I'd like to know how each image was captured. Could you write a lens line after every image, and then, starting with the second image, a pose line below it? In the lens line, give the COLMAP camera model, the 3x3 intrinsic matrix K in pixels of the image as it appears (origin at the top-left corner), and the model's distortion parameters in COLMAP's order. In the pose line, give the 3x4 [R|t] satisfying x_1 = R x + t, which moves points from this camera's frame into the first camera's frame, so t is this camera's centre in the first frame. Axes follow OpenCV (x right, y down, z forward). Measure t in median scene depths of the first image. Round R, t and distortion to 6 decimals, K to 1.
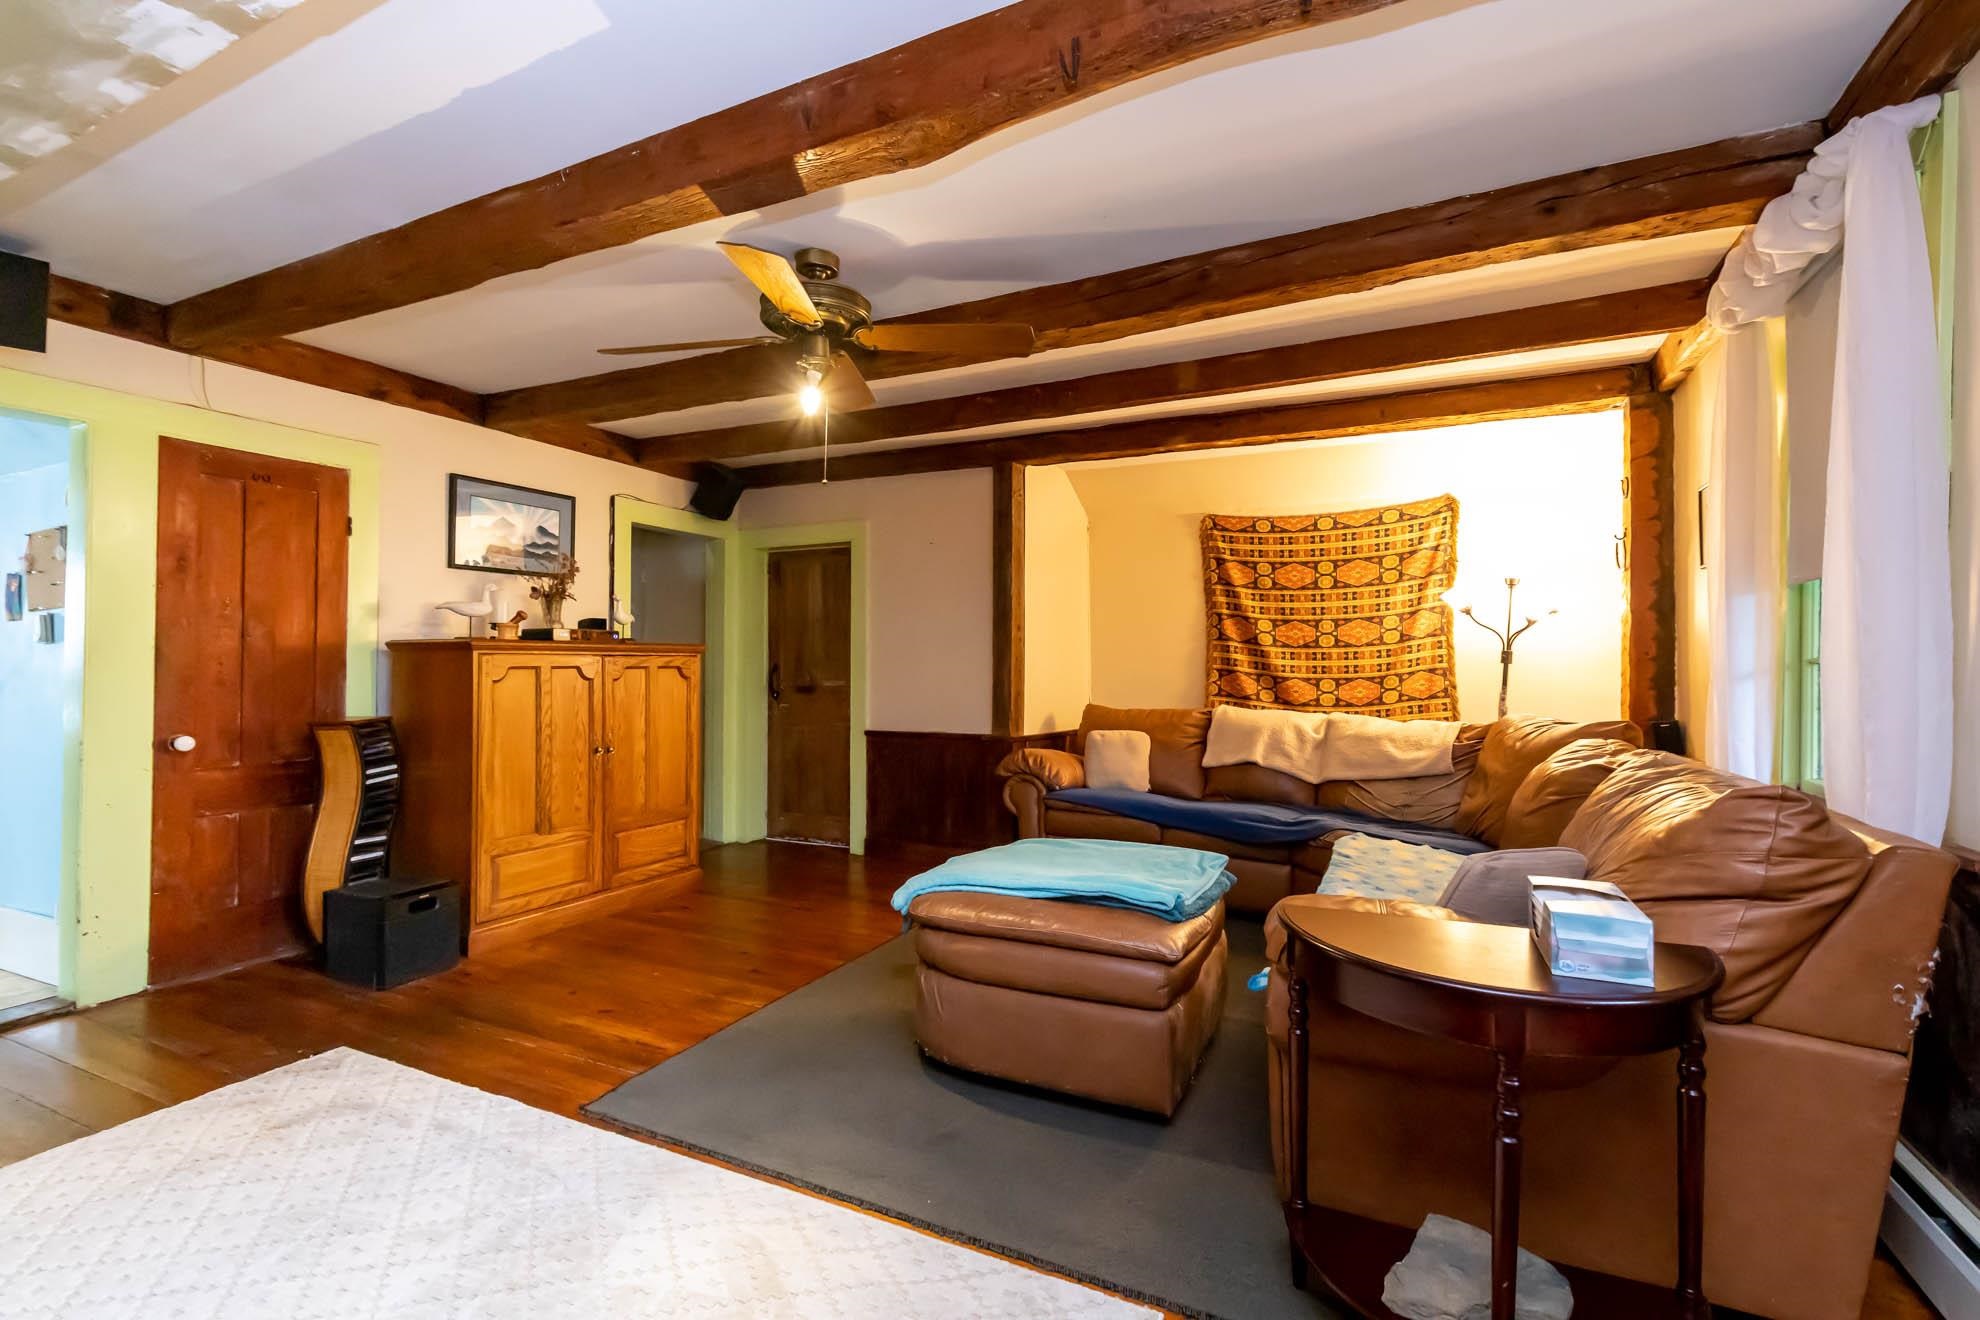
lens RADIAL K [[865.5, 0, 999.4], [0, 865.5, 653.5], [0, 0, 1]] dist [0.001648, -0.000178]
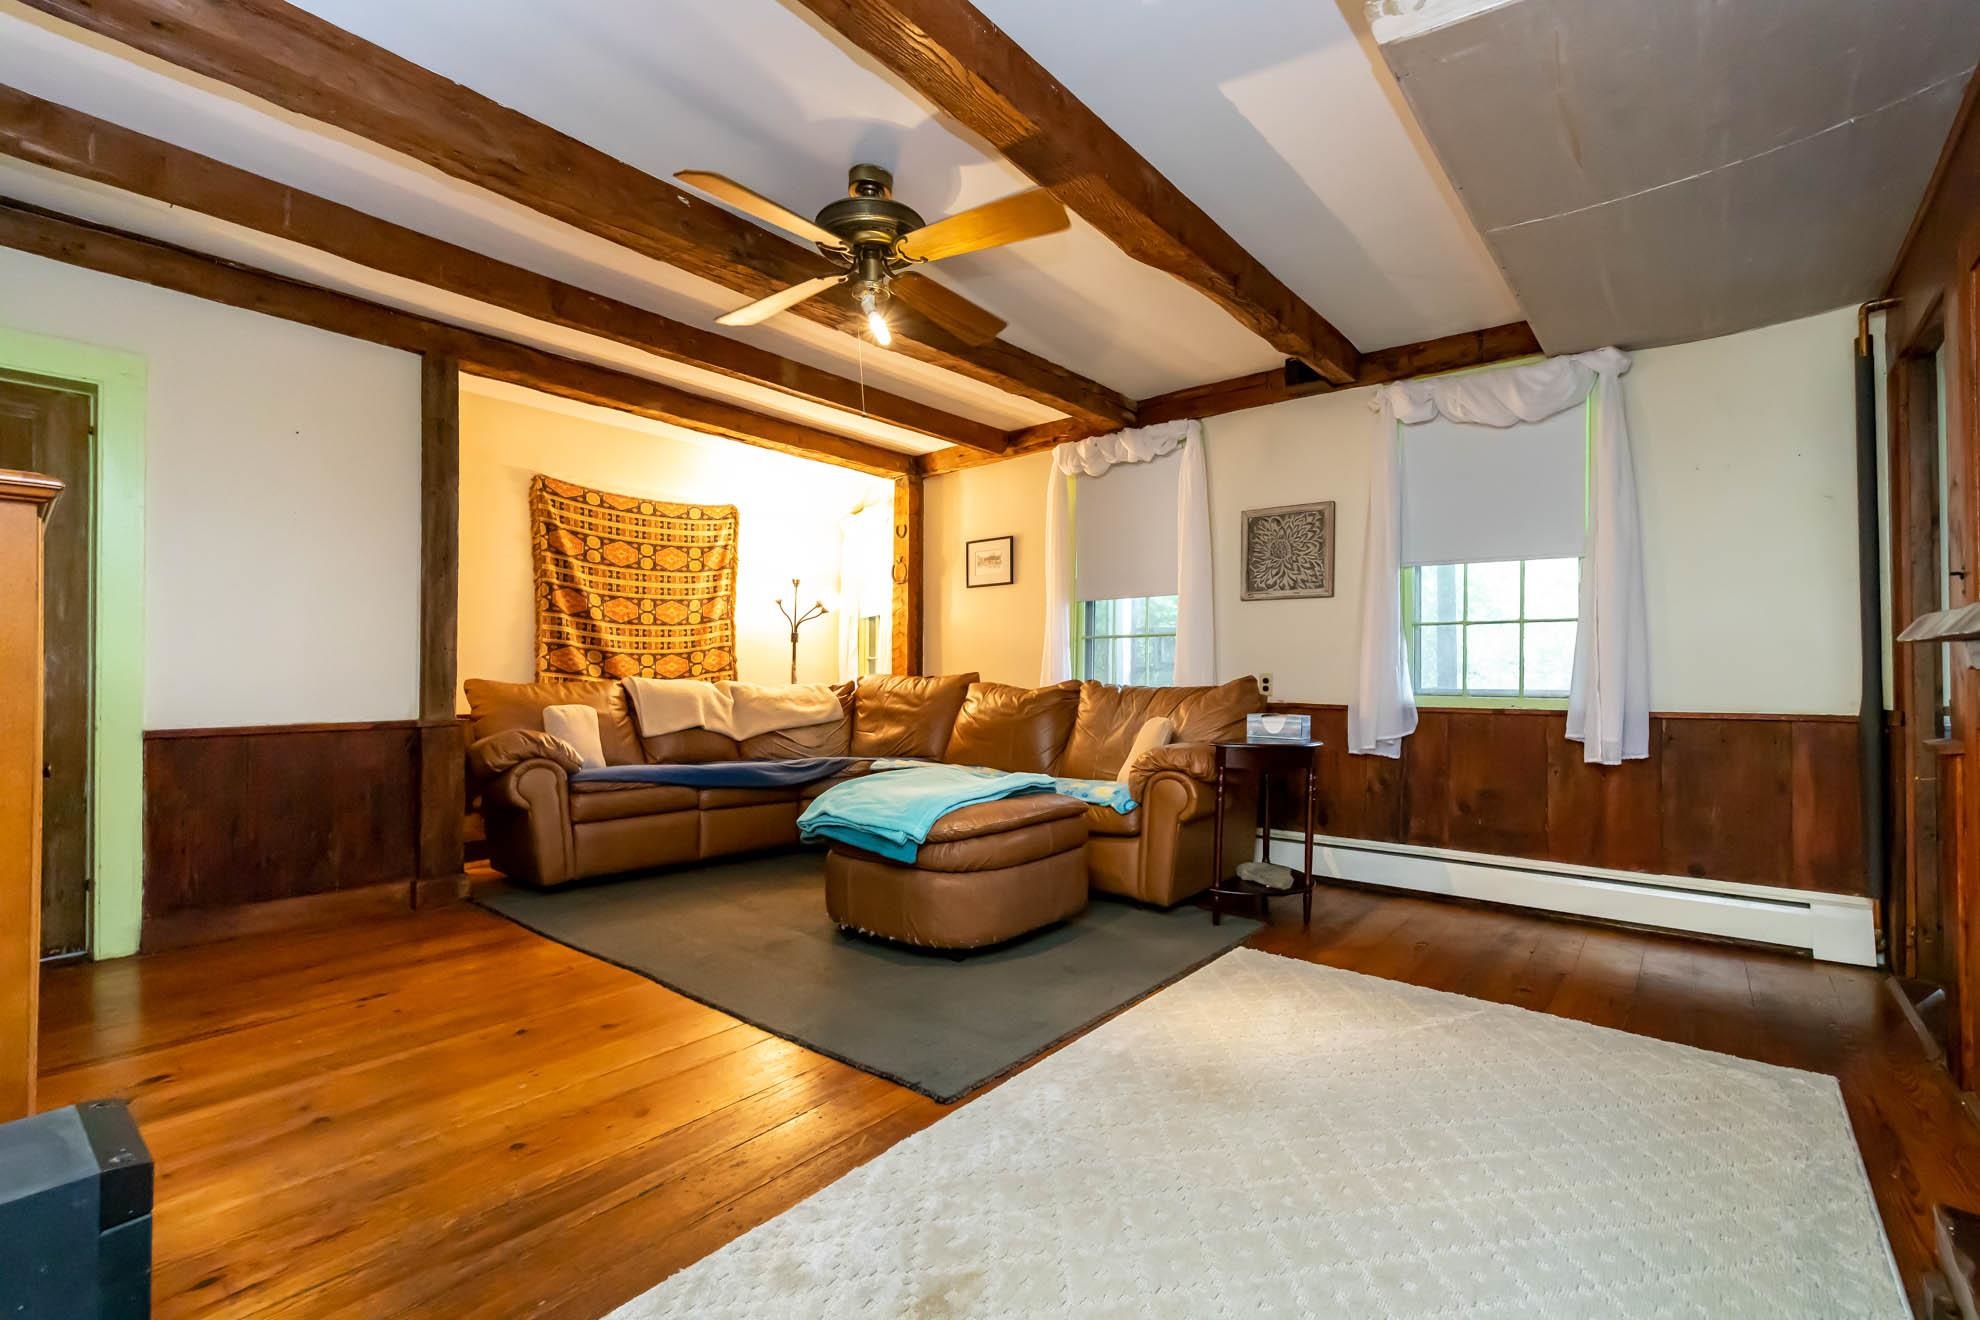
lens RADIAL K [[865.5, 0, 998.4], [0, 865.5, 669.4], [0, 0, 1]] dist [0.001648, -0.000178]
pose [[0.248314, 0.000030, 0.968679, -0.559127], [-0.013654, 0.999901, 0.003469, 0.039141], [-0.968583, -0.014087, 0.248290, 0.315967]]
